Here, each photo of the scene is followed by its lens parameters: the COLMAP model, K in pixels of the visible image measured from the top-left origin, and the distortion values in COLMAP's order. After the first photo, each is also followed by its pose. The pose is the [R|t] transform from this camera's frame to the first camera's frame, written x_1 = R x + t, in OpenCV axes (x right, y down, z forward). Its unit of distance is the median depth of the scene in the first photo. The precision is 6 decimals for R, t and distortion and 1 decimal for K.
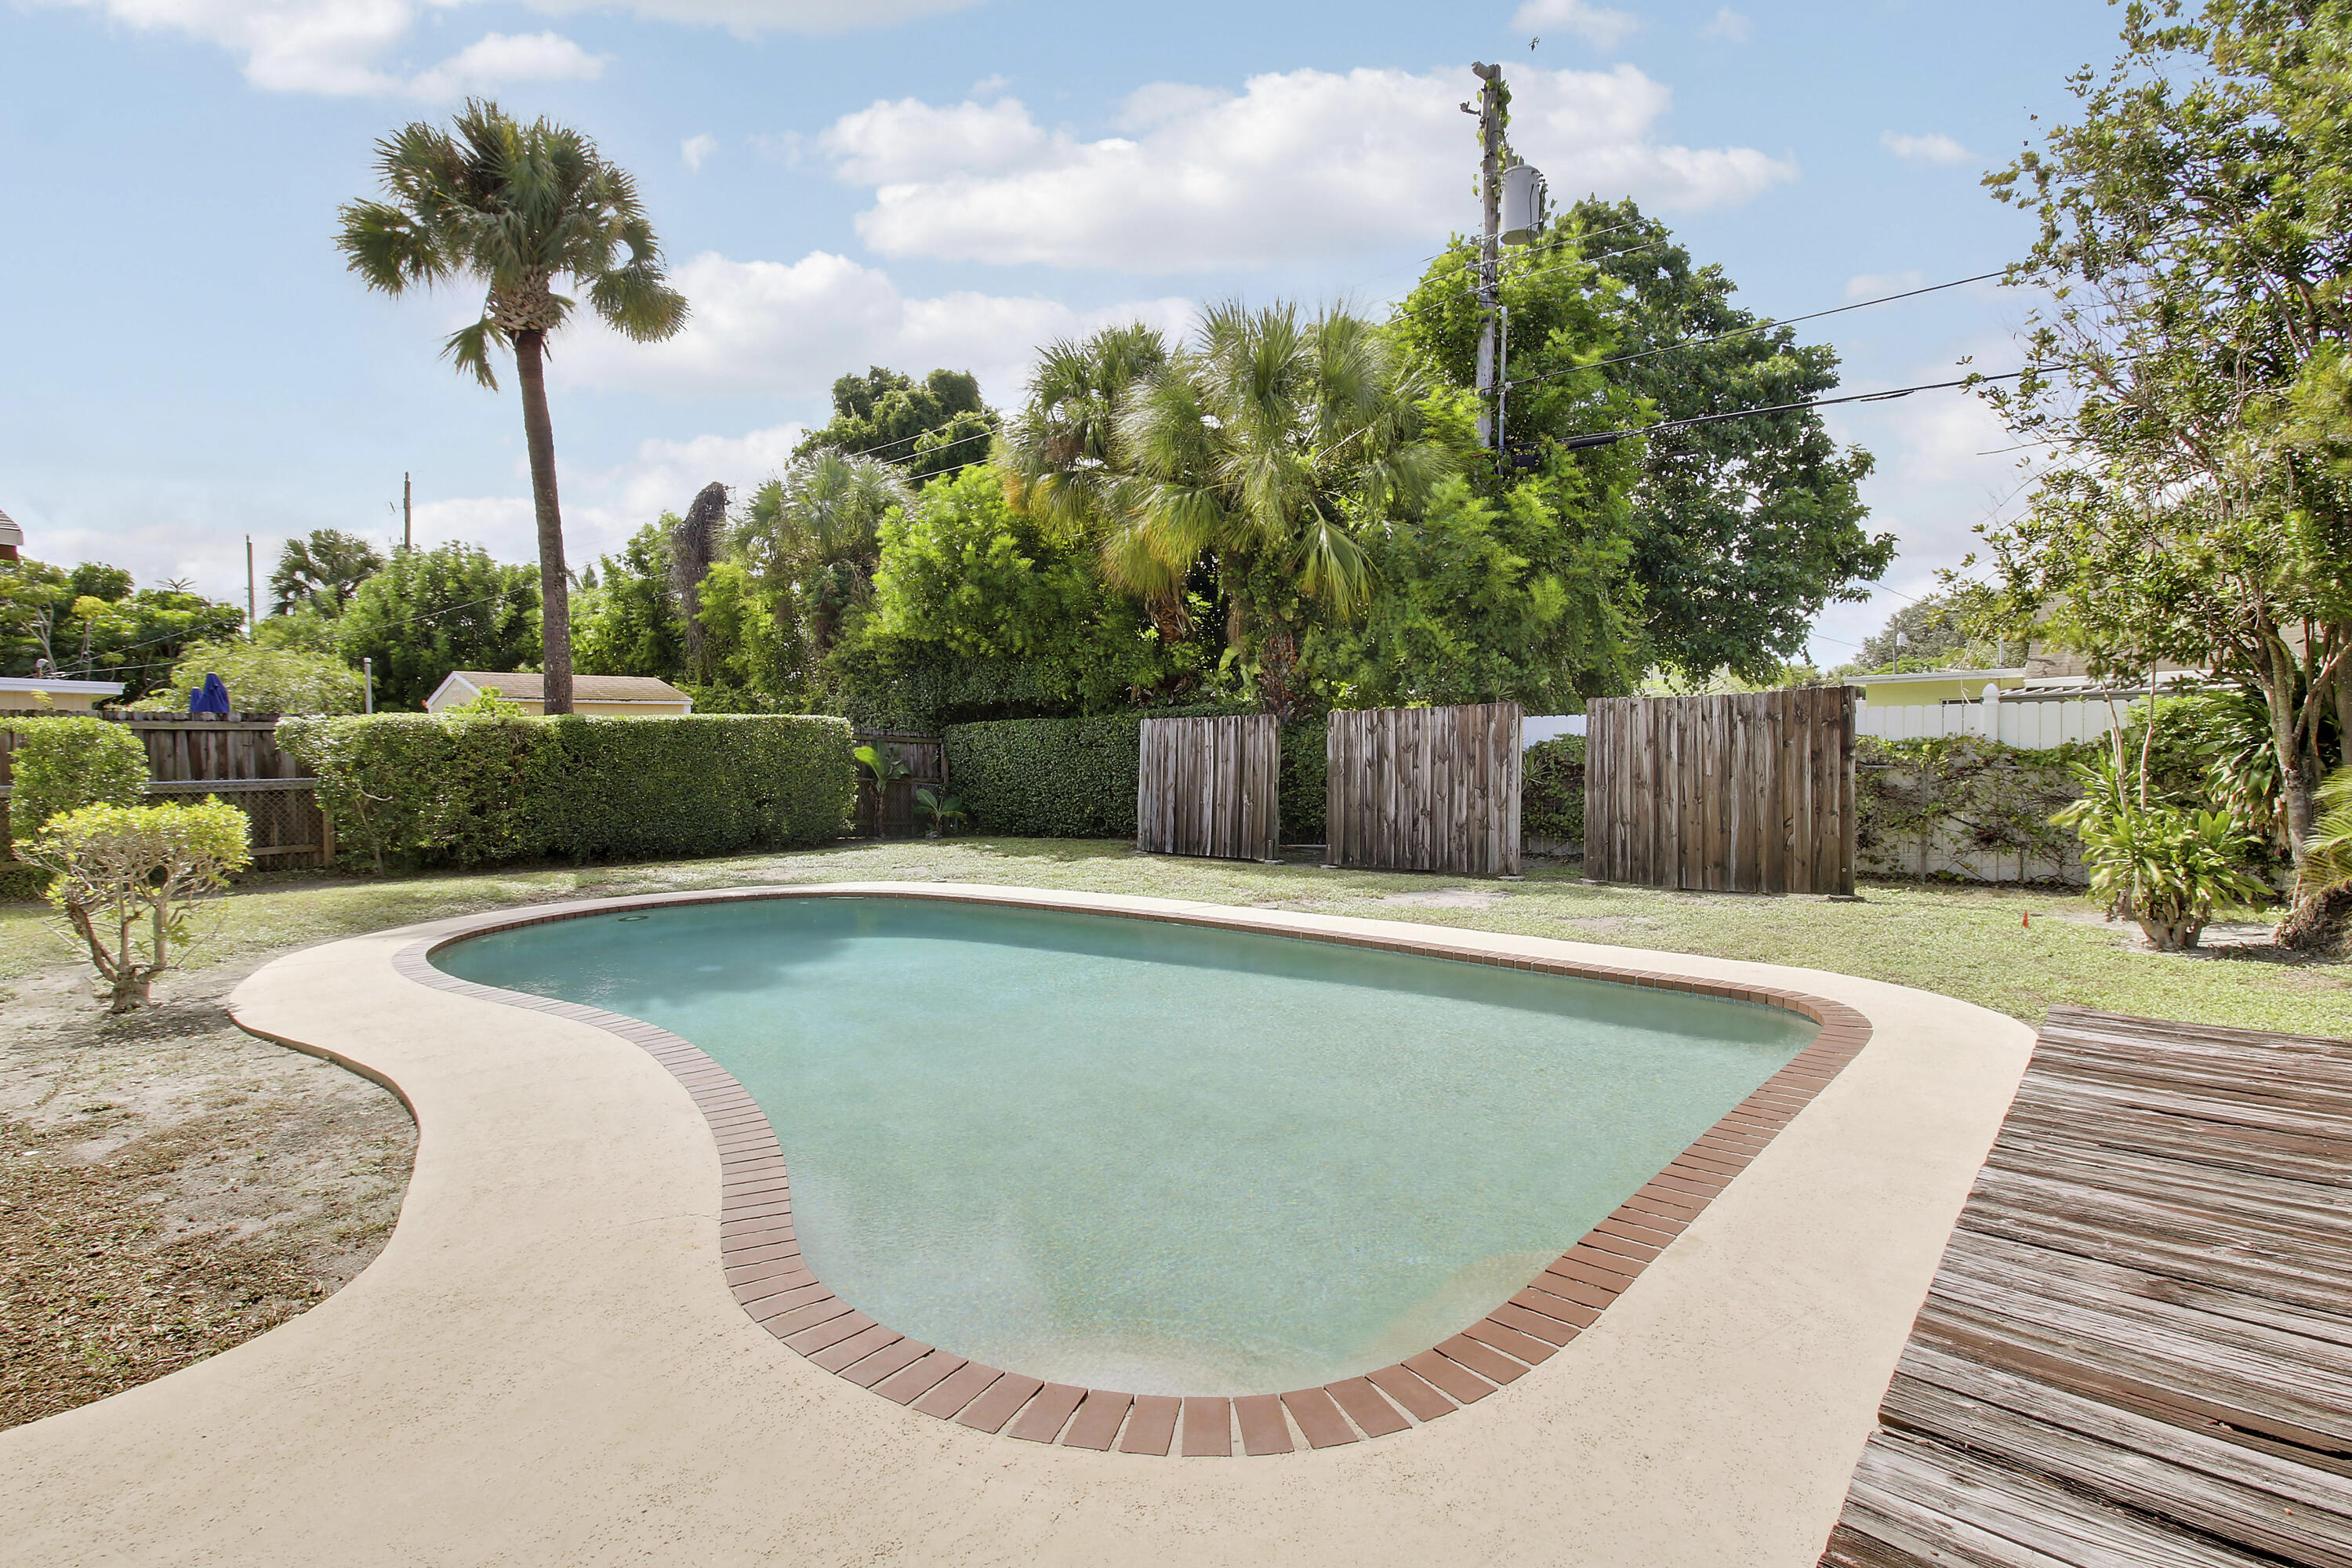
lens RADIAL K [[1085.4, 0, 1184.6], [0, 1085.4, 747.3], [0, 0, 1]] dist [0.001865, -0.014028]
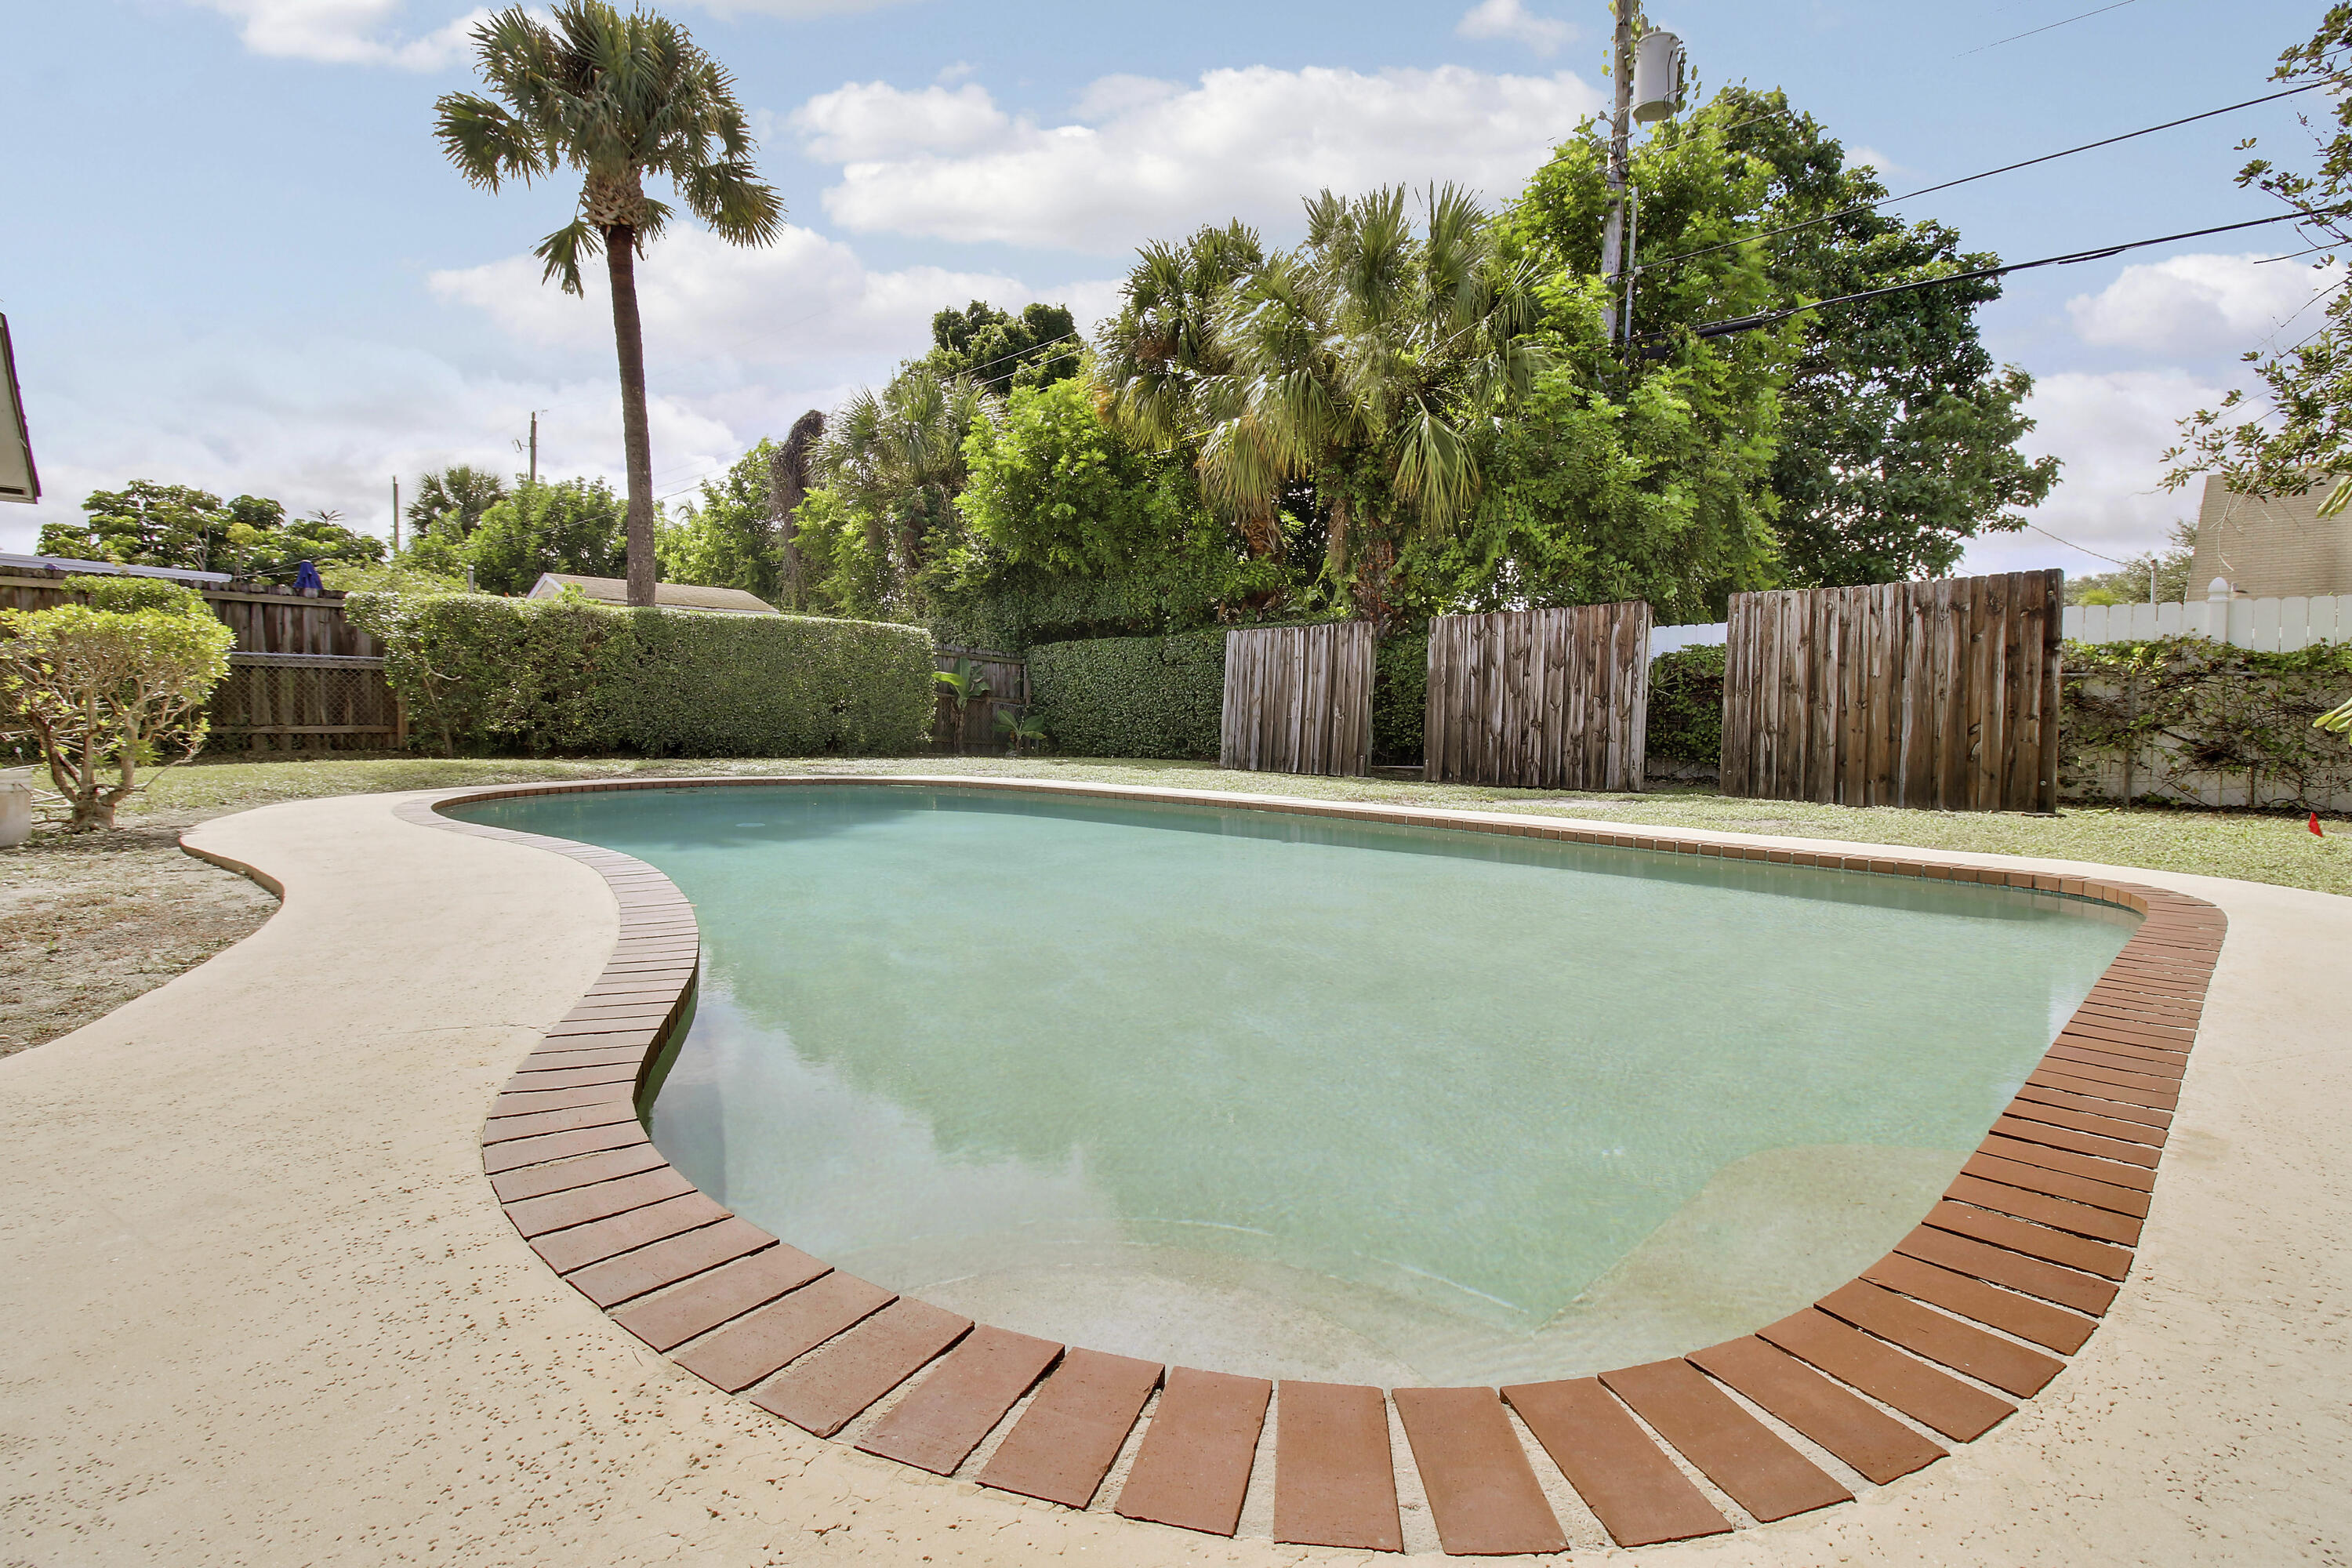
lens RADIAL K [[1047.9, 0, 1193.5], [0, 1047.9, 730.5], [0, 0, 1]] dist [0.000501, -0.013224]
pose [[0.997024, 0.028446, -0.071649, -0.001992], [-0.027220, 0.999467, 0.018027, 0.055267], [0.072124, -0.016023, 0.997267, 0.097083]]
